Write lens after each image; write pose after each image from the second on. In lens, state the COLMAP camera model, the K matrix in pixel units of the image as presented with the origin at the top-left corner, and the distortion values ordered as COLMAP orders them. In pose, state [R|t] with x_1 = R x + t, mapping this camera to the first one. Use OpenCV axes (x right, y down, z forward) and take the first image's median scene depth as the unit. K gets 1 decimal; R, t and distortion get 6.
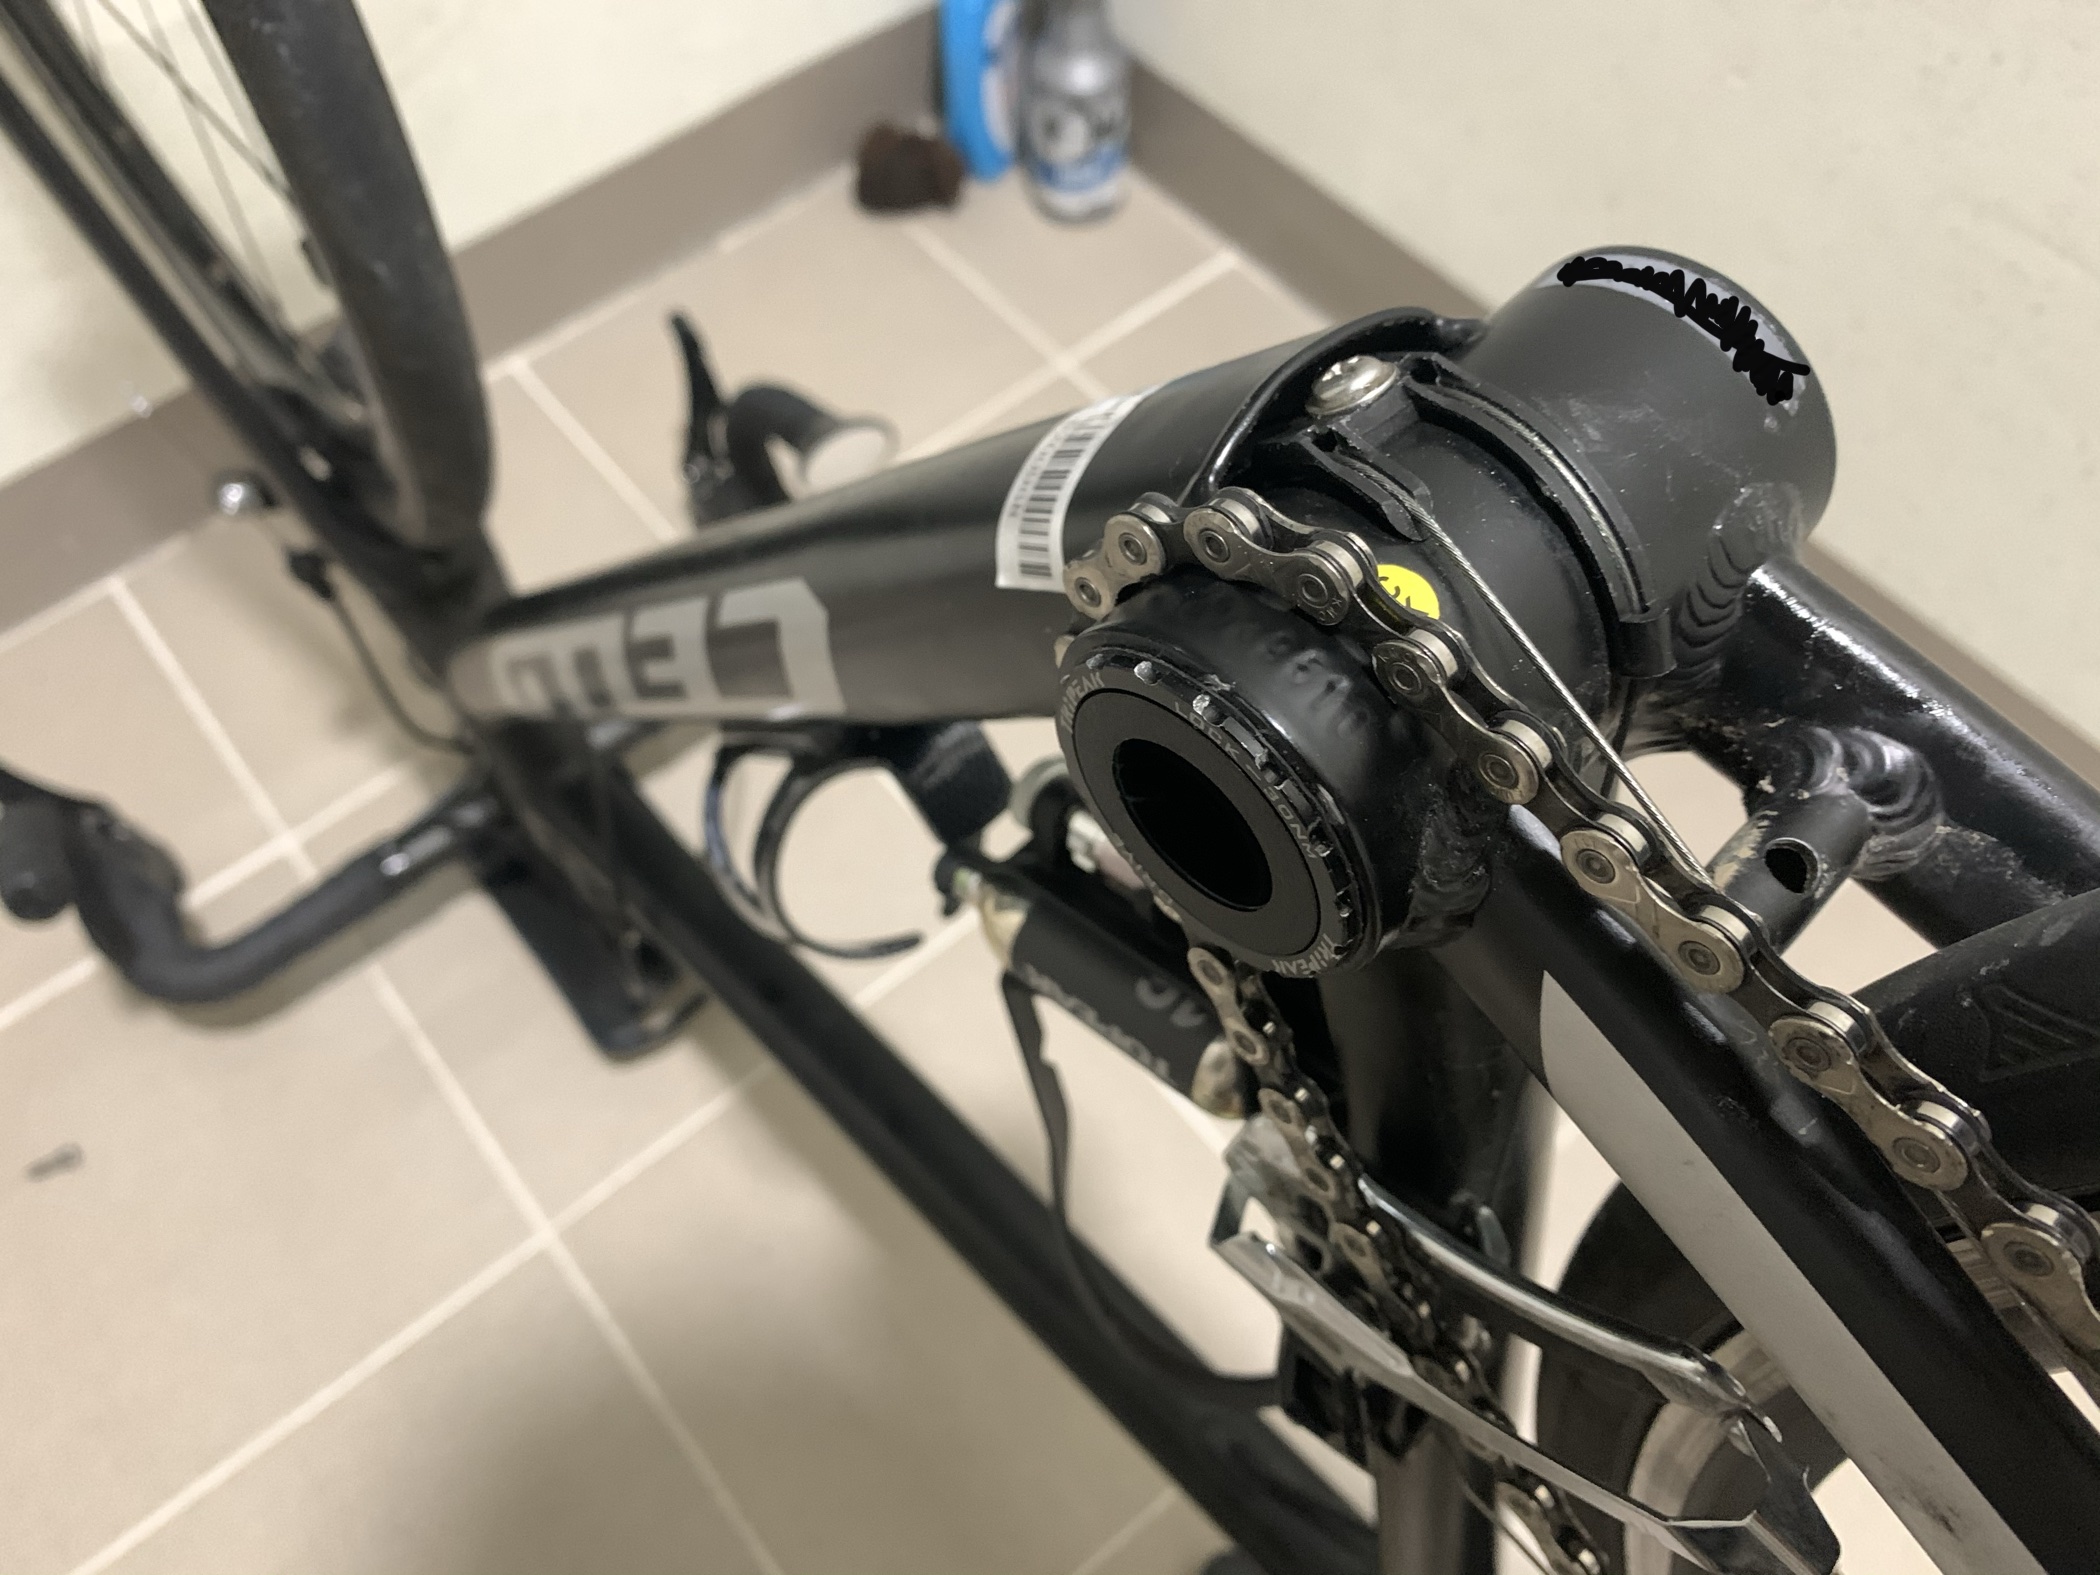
lens RADIAL K [[1653.0, 0, 1041.8], [0, 1653.0, 784.9], [0, 0, 1]] dist [0.005398, 0.003759]
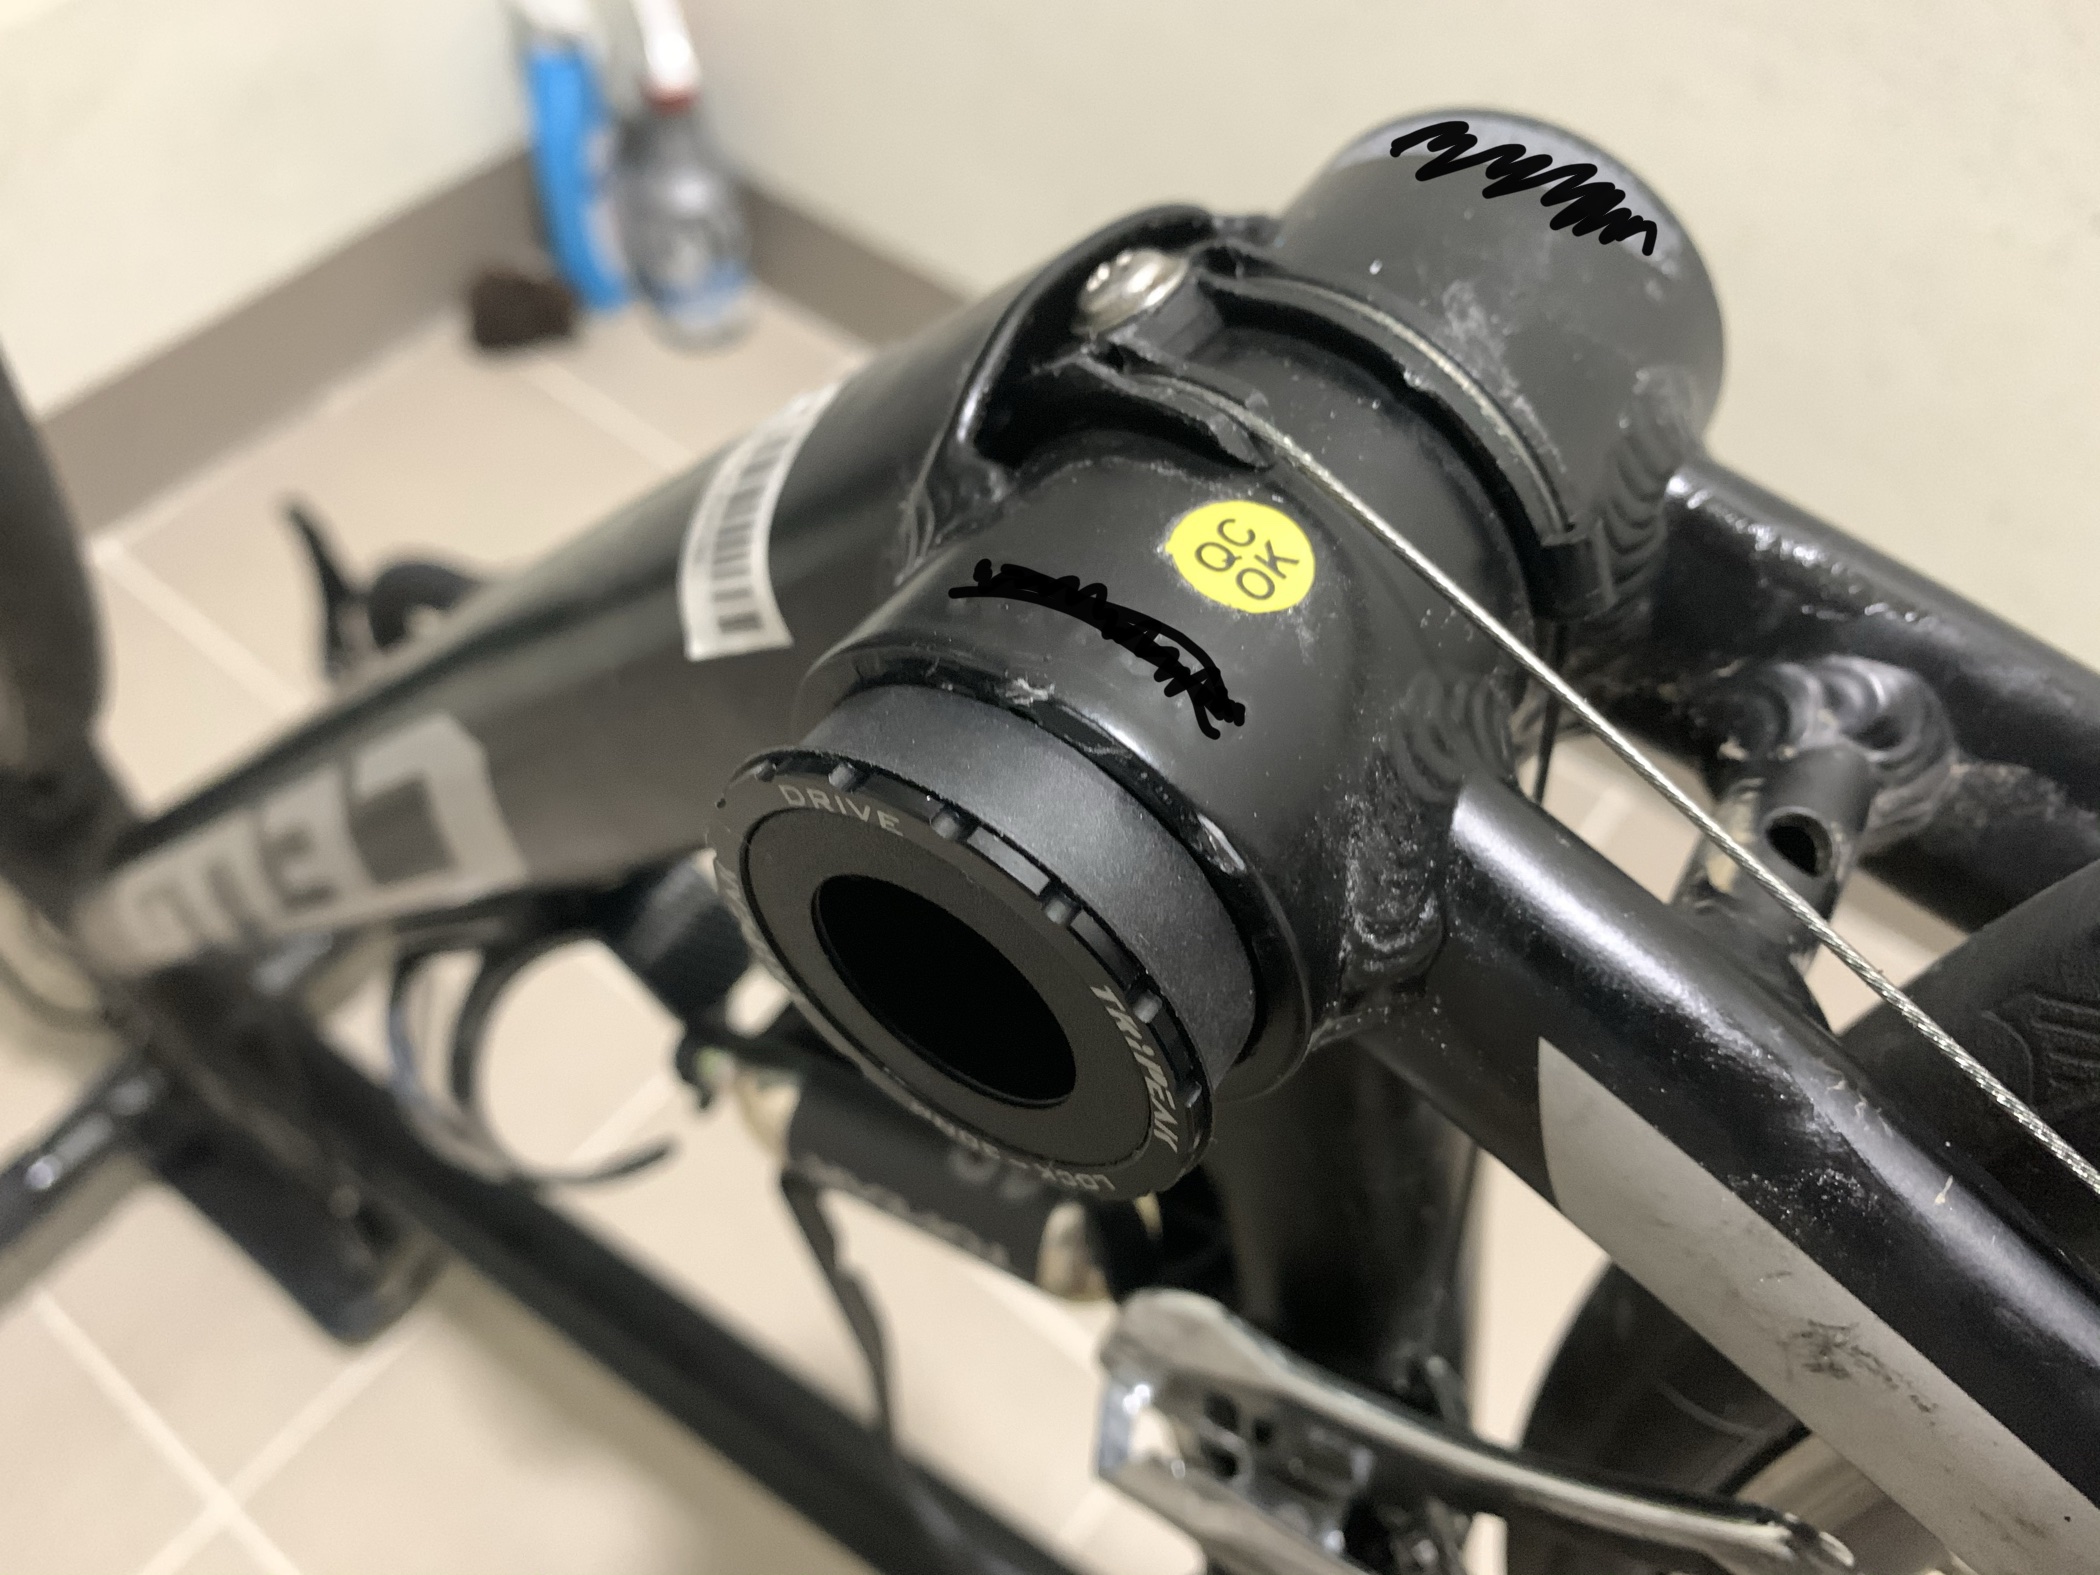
lens RADIAL K [[1653.0, 0, 1041.8], [0, 1653.0, 784.9], [0, 0, 1]] dist [0.005398, 0.003759]
pose [[0.975932, -0.147530, 0.160595, -0.000922], [0.162035, 0.983434, -0.081256, 0.025099], [-0.145947, 0.105322, 0.983670, 0.275872]]
